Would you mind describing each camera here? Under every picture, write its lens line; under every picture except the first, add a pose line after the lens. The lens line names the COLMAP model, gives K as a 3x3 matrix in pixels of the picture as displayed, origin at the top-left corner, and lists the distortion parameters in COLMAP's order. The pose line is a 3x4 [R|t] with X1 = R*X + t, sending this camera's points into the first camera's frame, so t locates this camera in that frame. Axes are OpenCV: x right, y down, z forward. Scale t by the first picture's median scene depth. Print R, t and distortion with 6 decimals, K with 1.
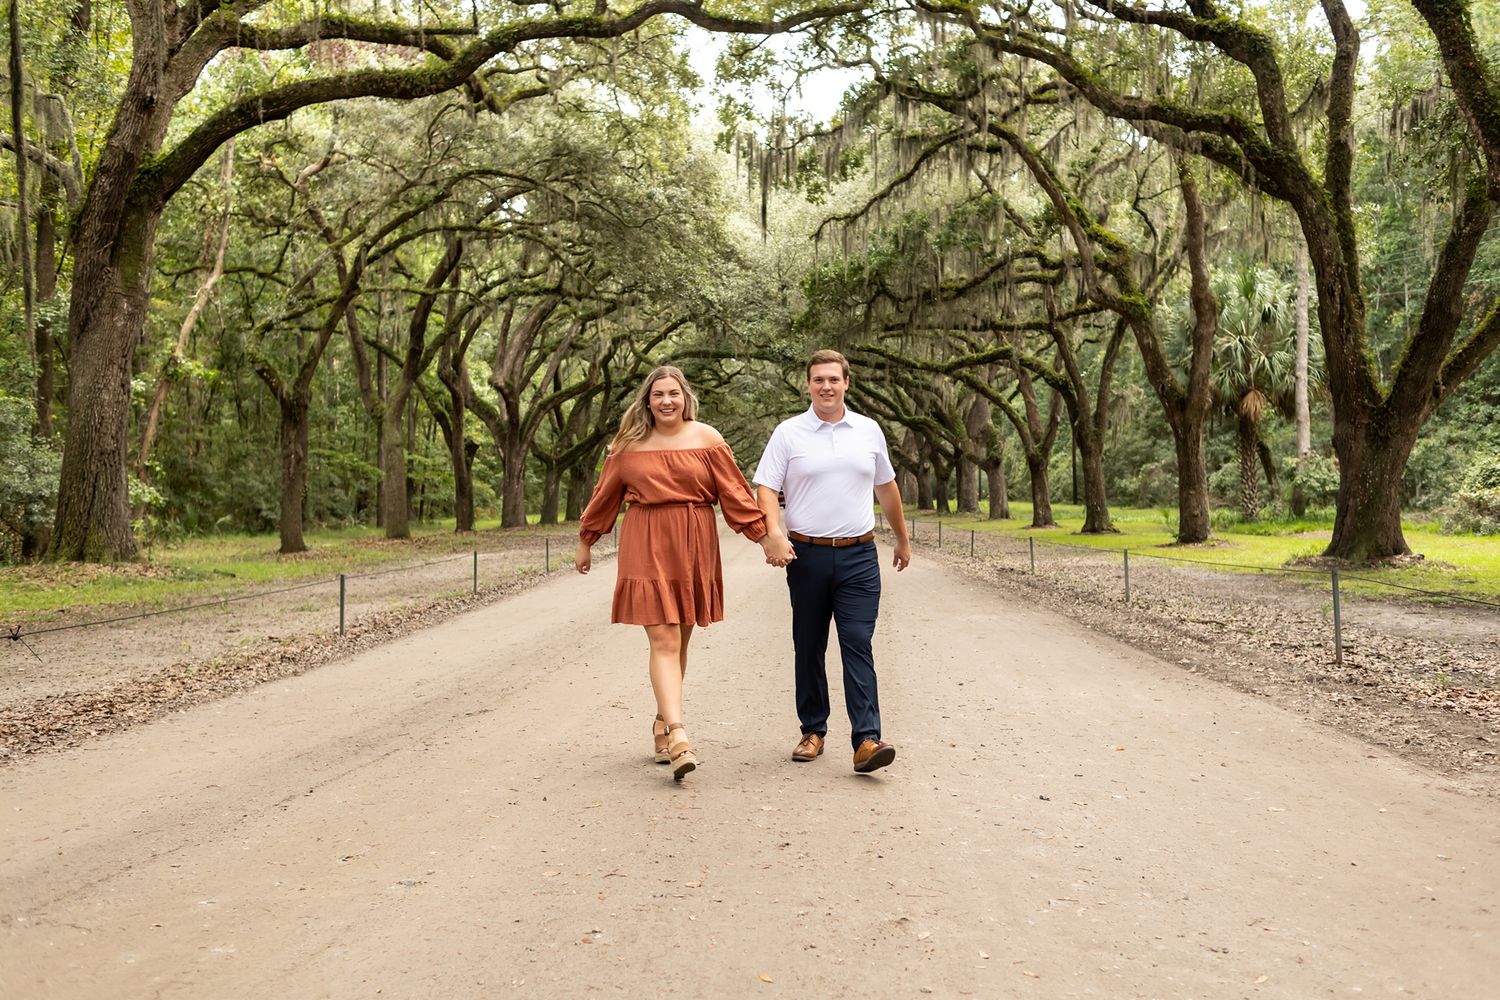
lens RADIAL K [[1527.9, 0, 770.1], [0, 1527.9, 497.1], [0, 0, 1]] dist [0.069444, -0.122257]
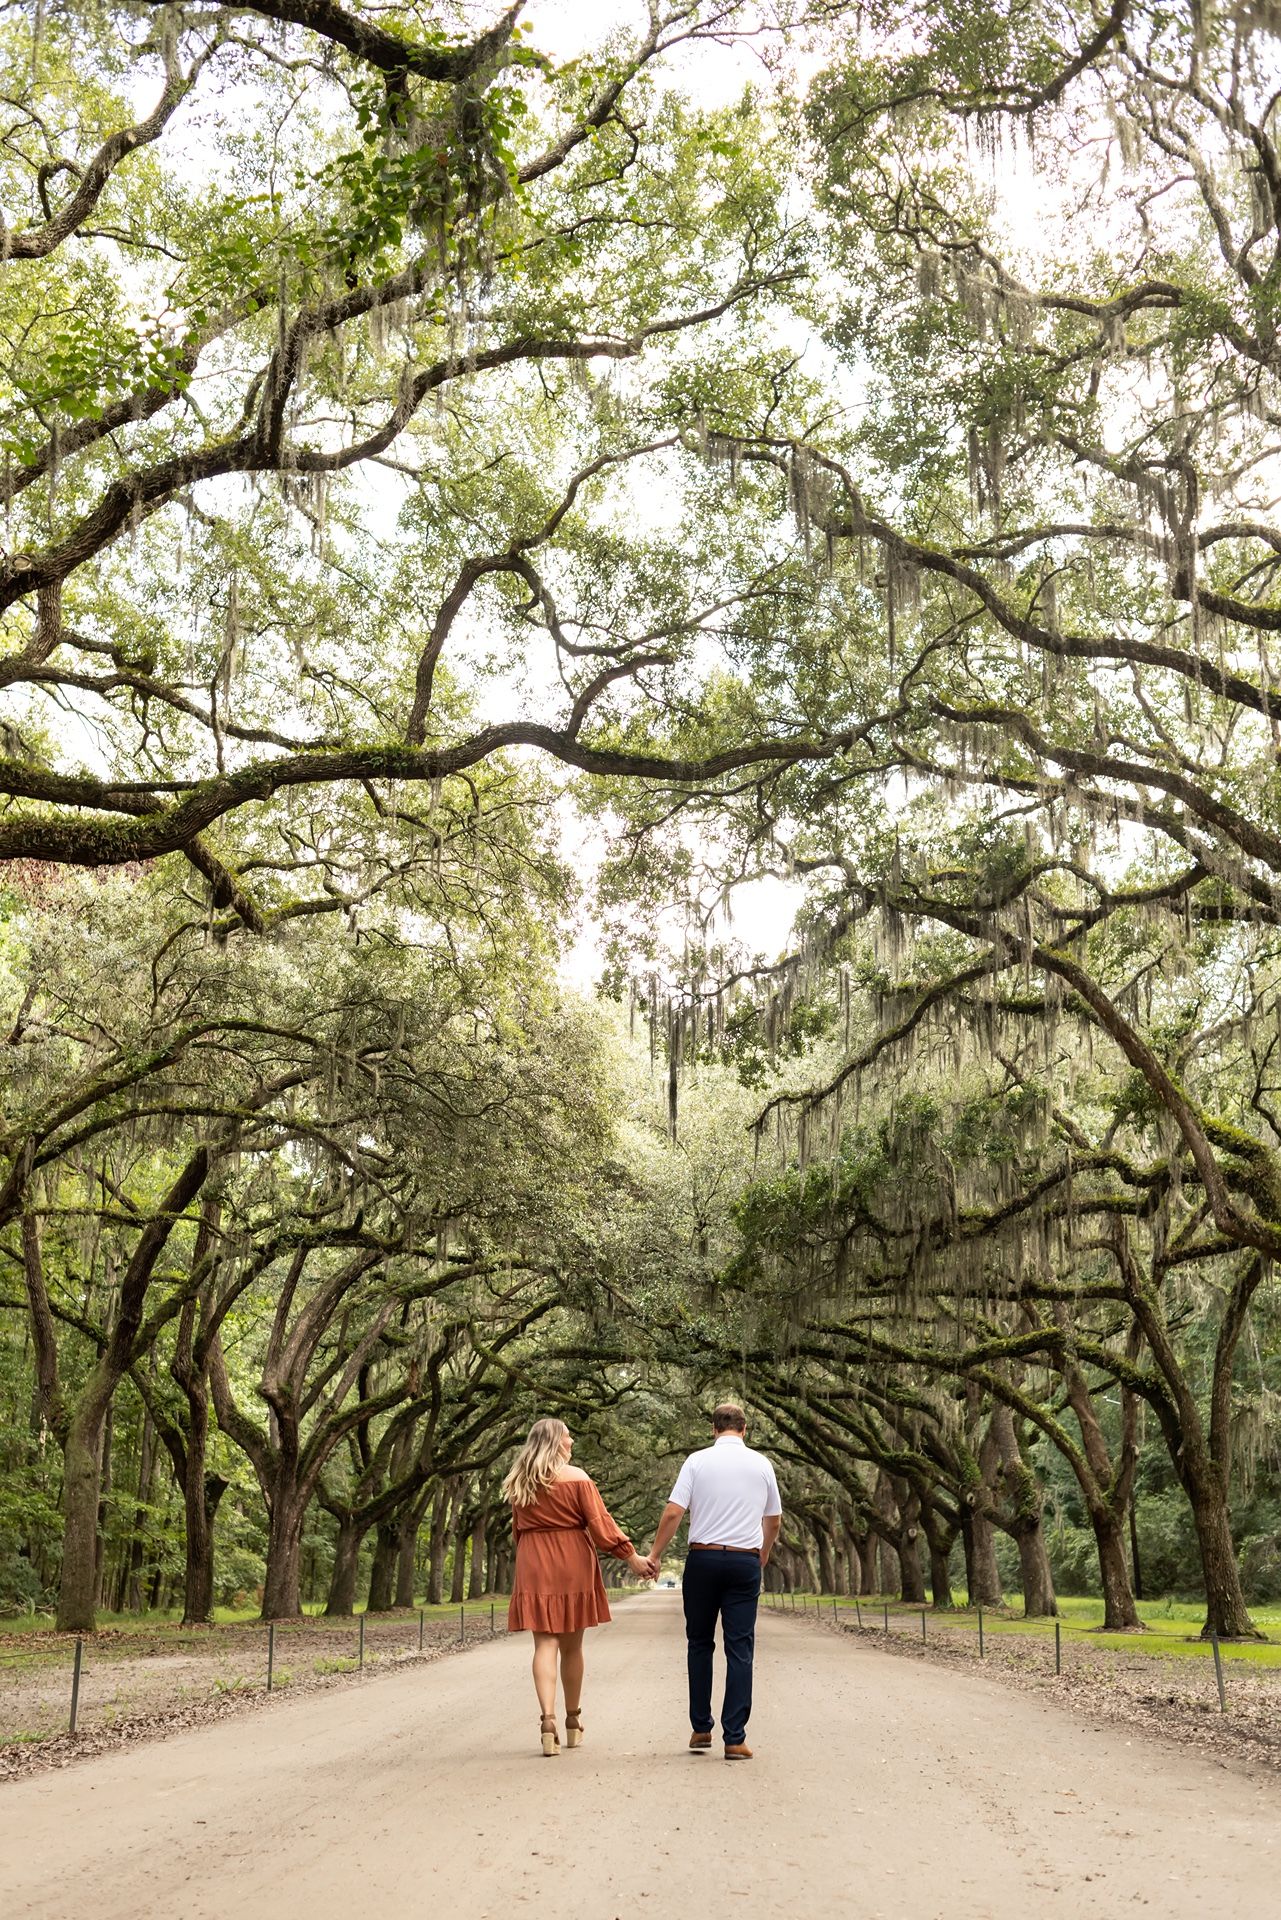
lens RADIAL K [[1937.6, 0, 584.1], [0, 1937.6, 1039.5], [0, 0, 1]] dist [0.085033, -0.168770]
pose [[0.999013, 0.000616, -0.044404, -0.005125], [-0.012735, 0.961884, -0.273160, 0.011459], [0.042543, 0.273456, 0.960943, 0.218064]]
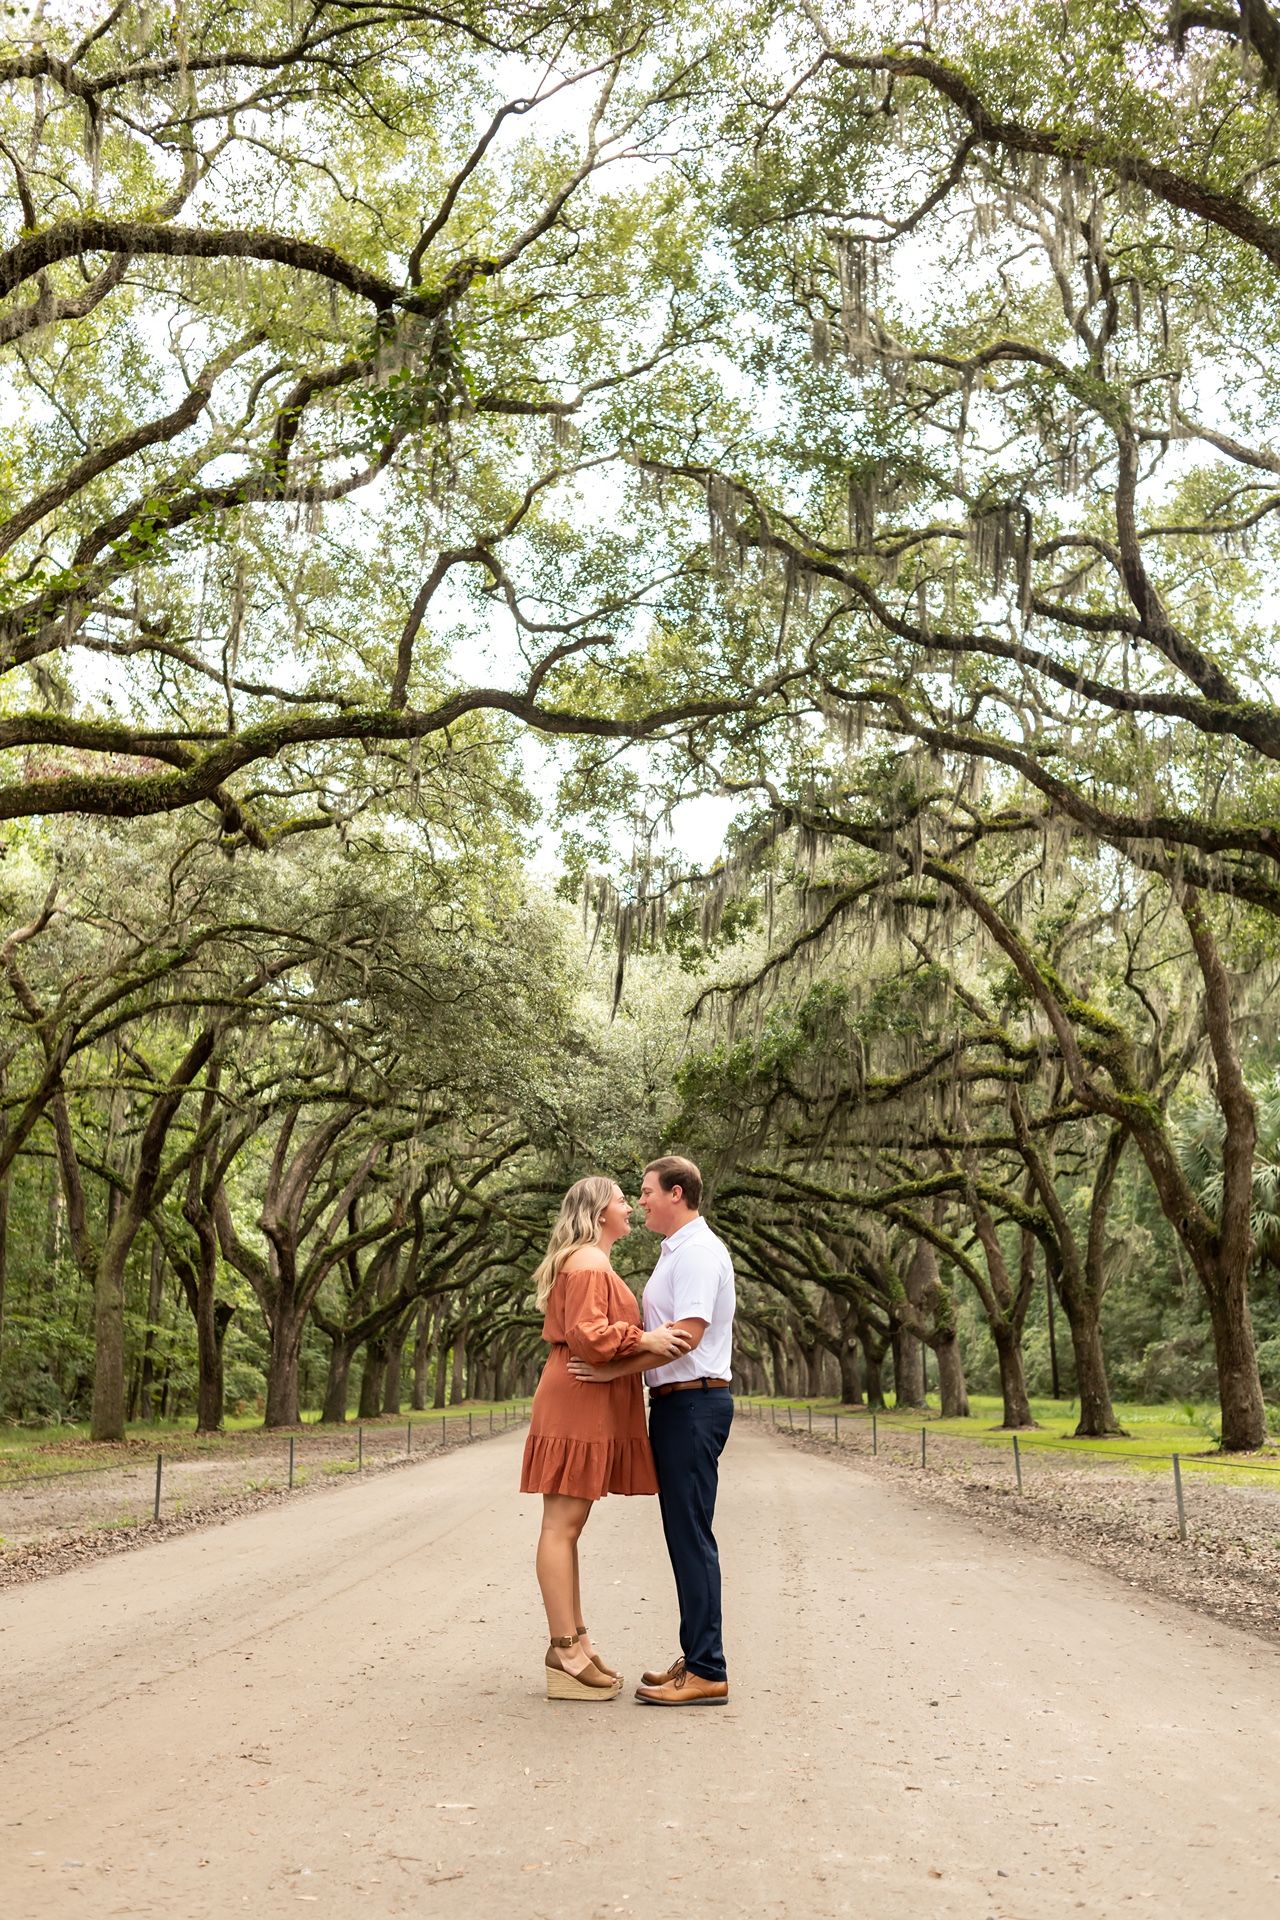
lens RADIAL K [[1928.0, 0, 617.3], [0, 1928.0, 979.2], [0, 0, 1]] dist [0.078360, -0.138868]
pose [[0.999869, -0.000239, -0.016162, 0.008393], [-0.003146, 0.977885, -0.209122, 0.005938], [0.015855, 0.209145, 0.977756, 0.092687]]
